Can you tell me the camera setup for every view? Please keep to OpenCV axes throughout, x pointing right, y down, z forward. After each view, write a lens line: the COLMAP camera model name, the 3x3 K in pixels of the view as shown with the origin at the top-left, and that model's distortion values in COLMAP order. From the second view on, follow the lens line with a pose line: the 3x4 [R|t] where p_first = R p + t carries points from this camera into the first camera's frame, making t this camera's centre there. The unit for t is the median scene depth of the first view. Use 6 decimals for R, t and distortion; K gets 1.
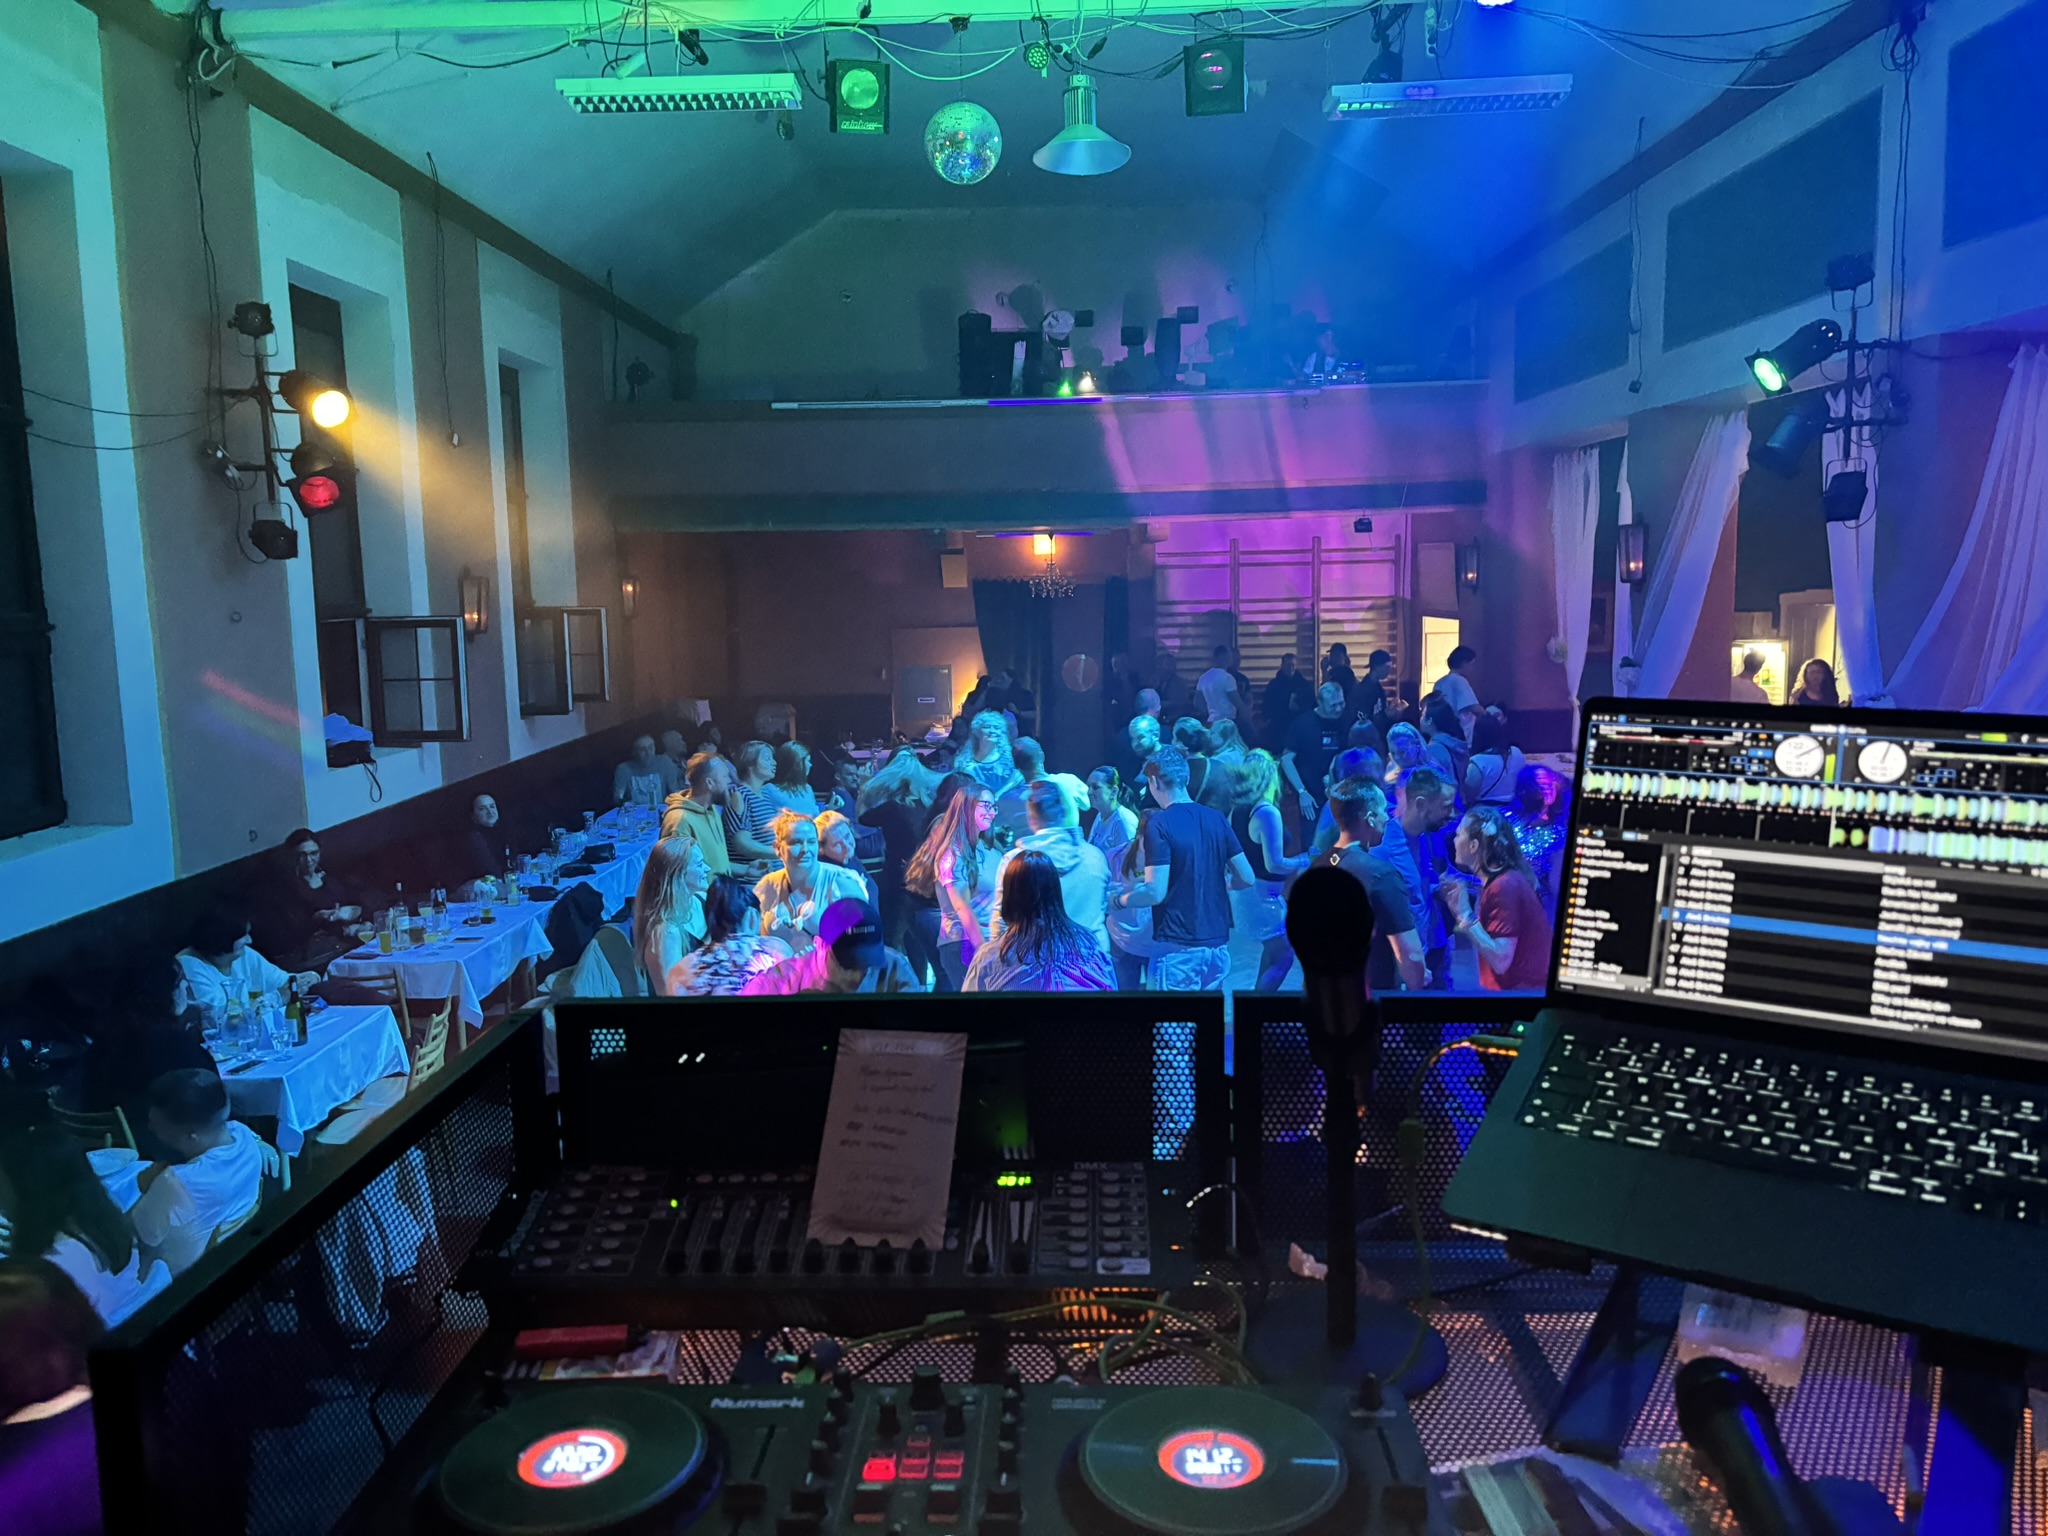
lens RADIAL K [[1565.1, 0, 1029.0], [0, 1565.1, 750.3], [0, 0, 1]] dist [0.040774, -0.010524]
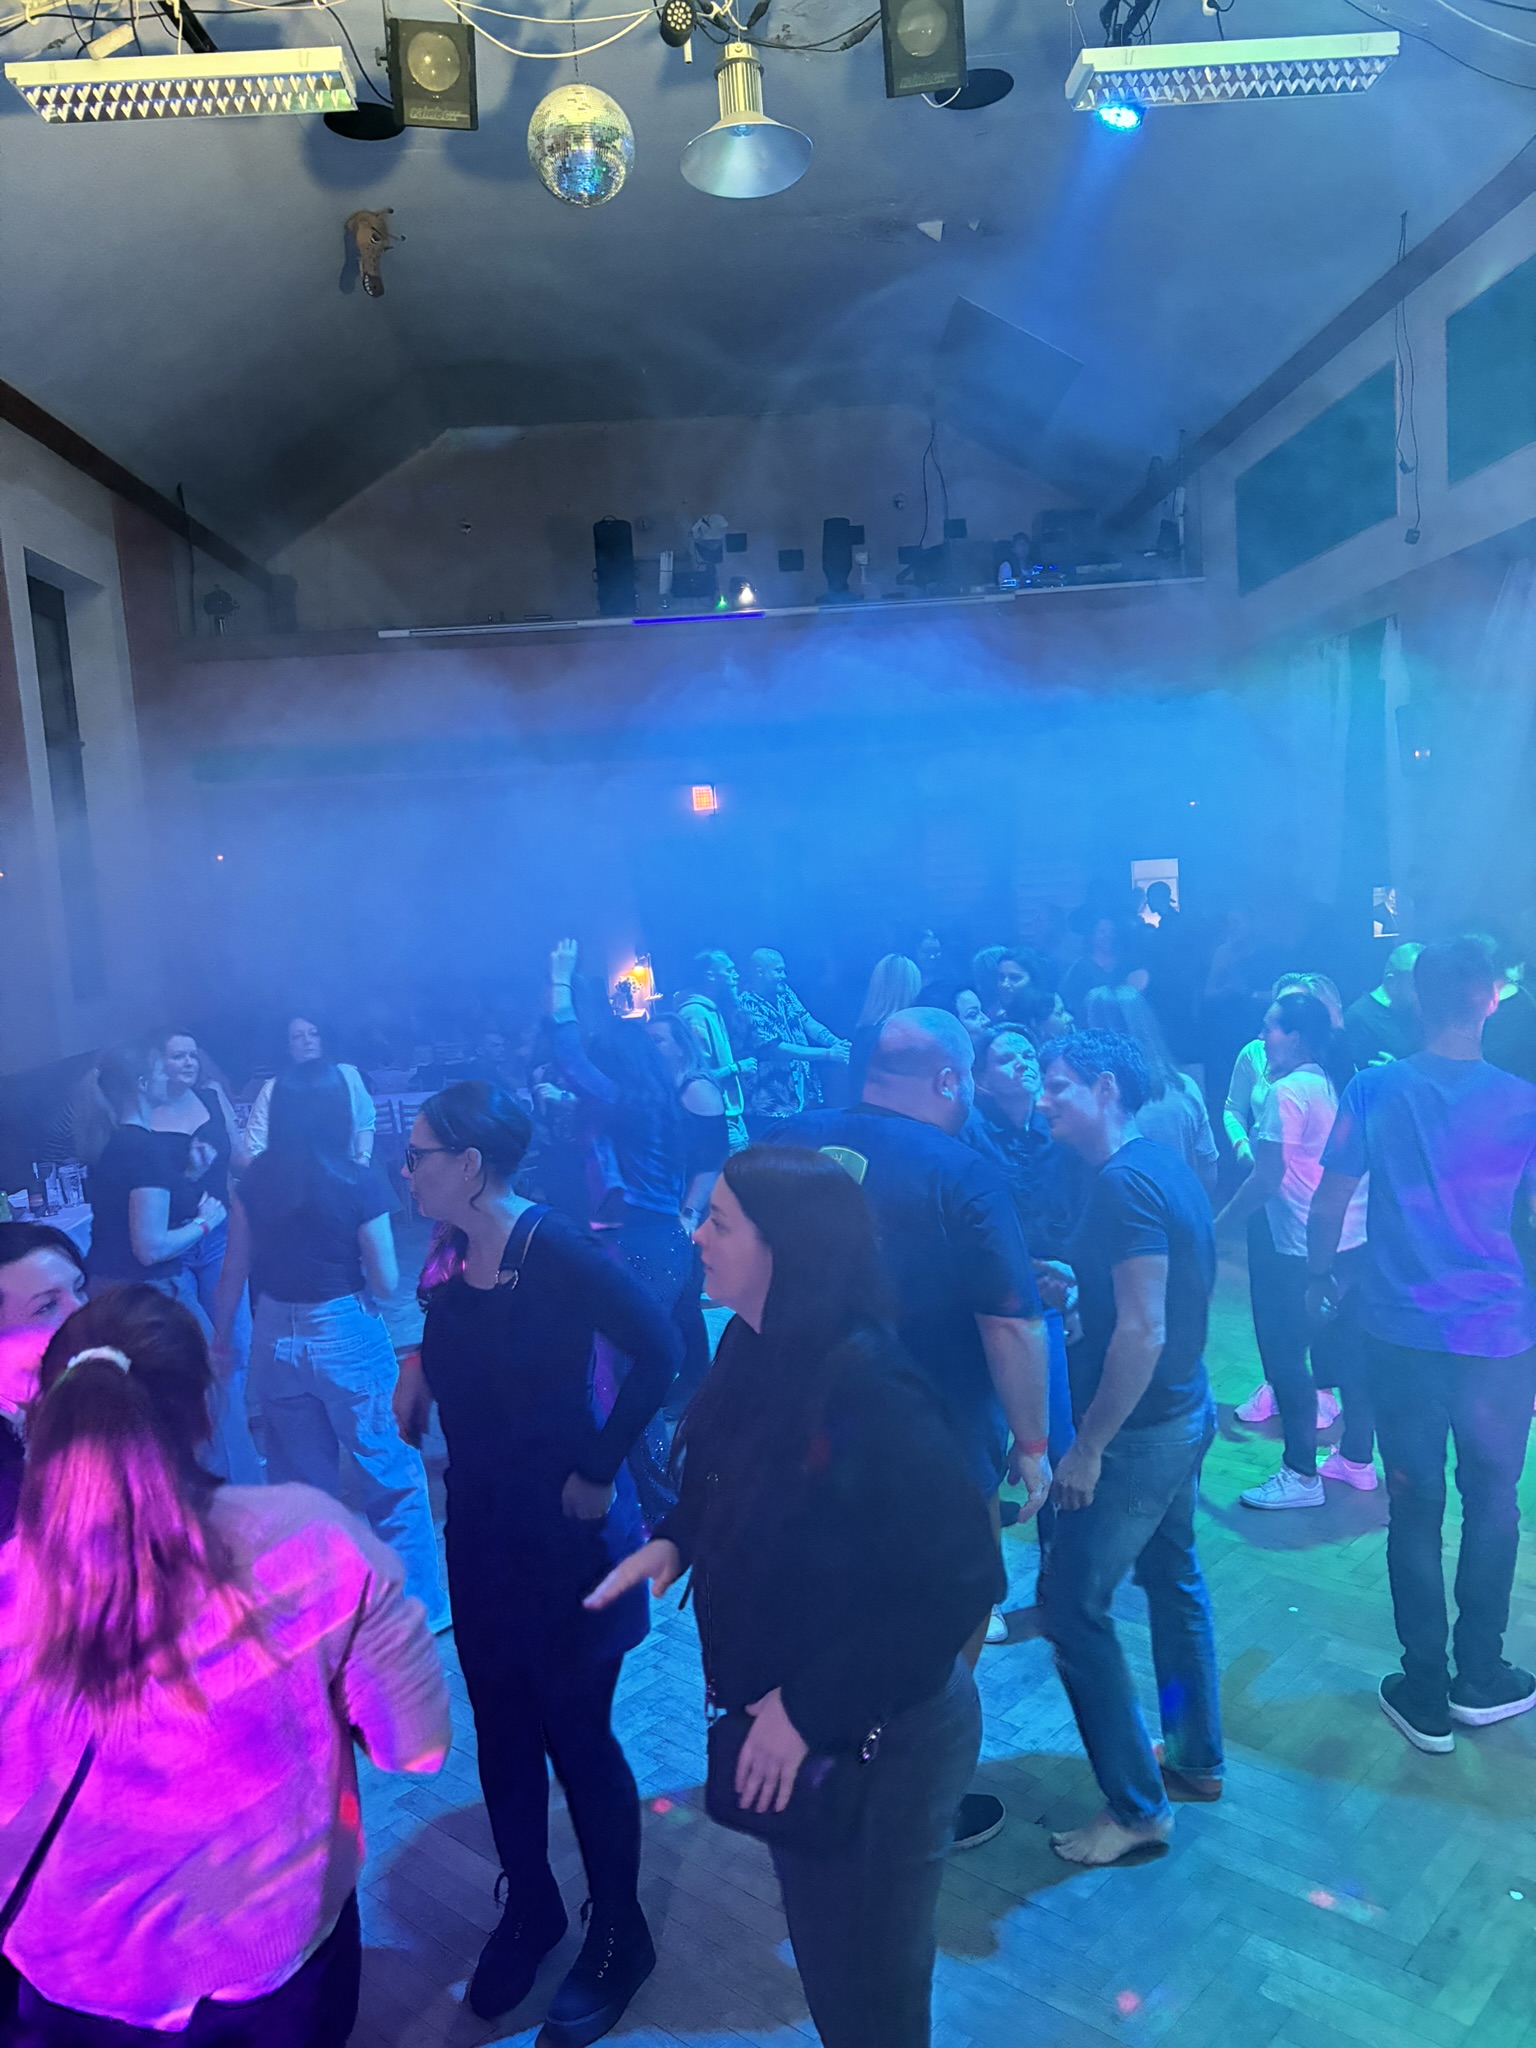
lens RADIAL K [[1565.1, 0, 768.0], [0, 1565.1, 1024.0], [0, 0, 1]] dist [0.040774, -0.010524]
pose [[0.997532, -0.048567, 0.050712, -0.012258], [0.049658, 0.998556, -0.020494, 0.037053], [-0.049644, 0.022961, 0.998503, 0.266702]]
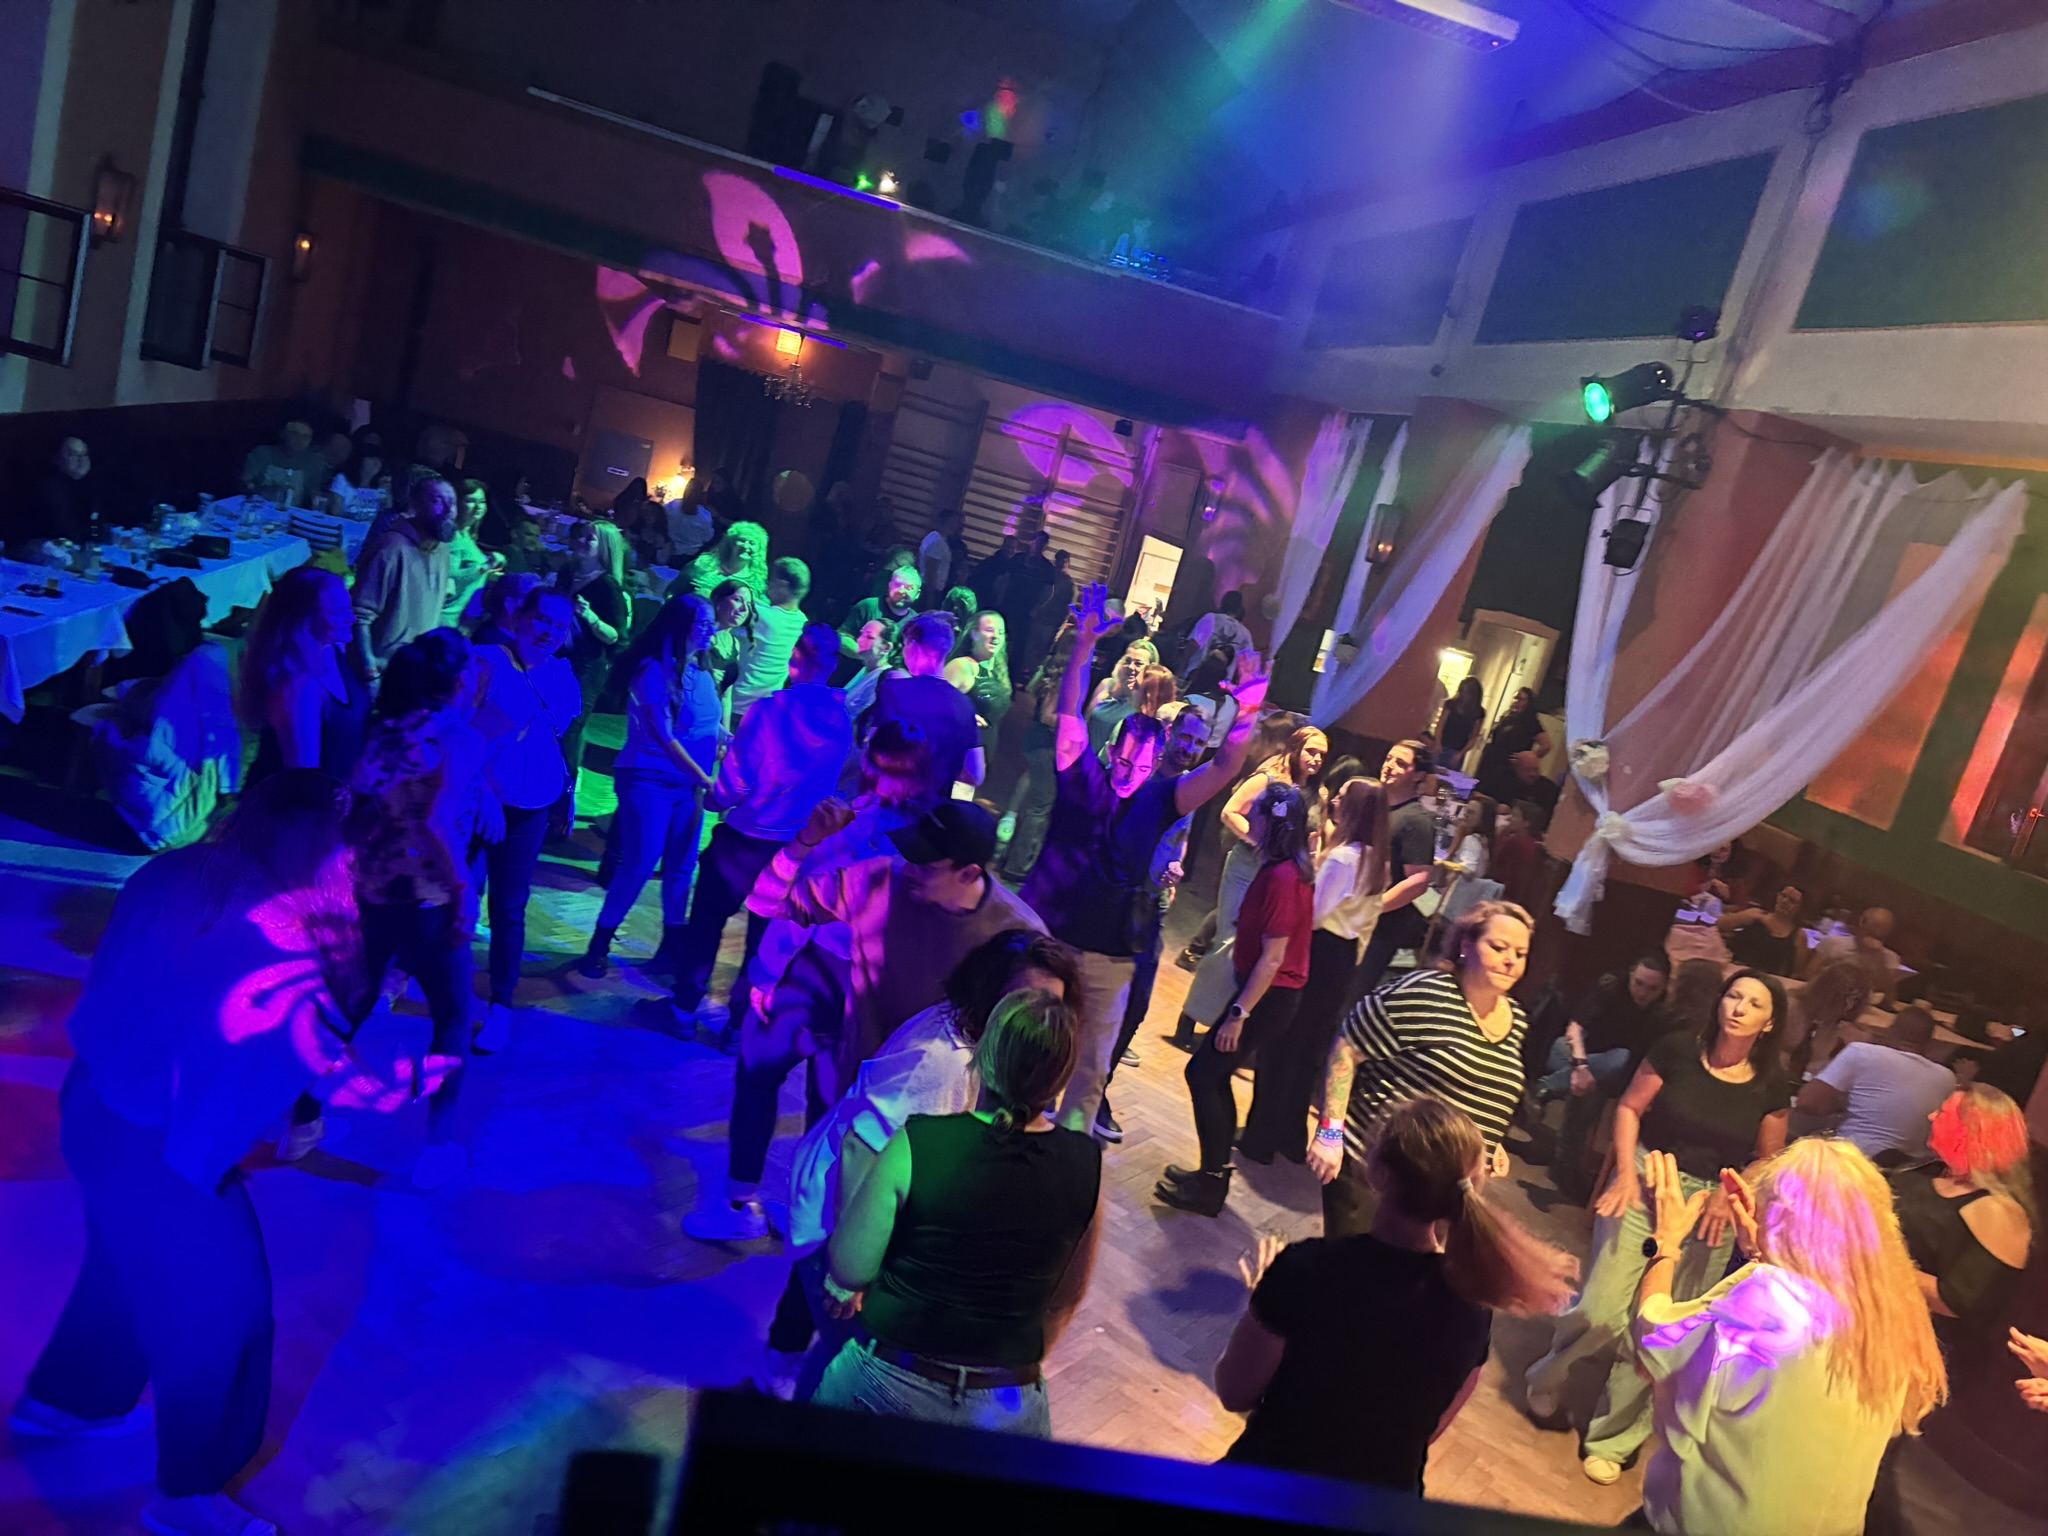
lens RADIAL K [[1561.9, 0, 1024.0], [0, 1561.9, 768.0], [0, 0, 1]] dist [0.050266, -0.035389]
pose [[0.941423, 0.238464, 0.238447, -0.048017], [-0.263246, 0.961598, 0.077664, -0.000310], [-0.210770, -0.135885, 0.968045, 0.096822]]
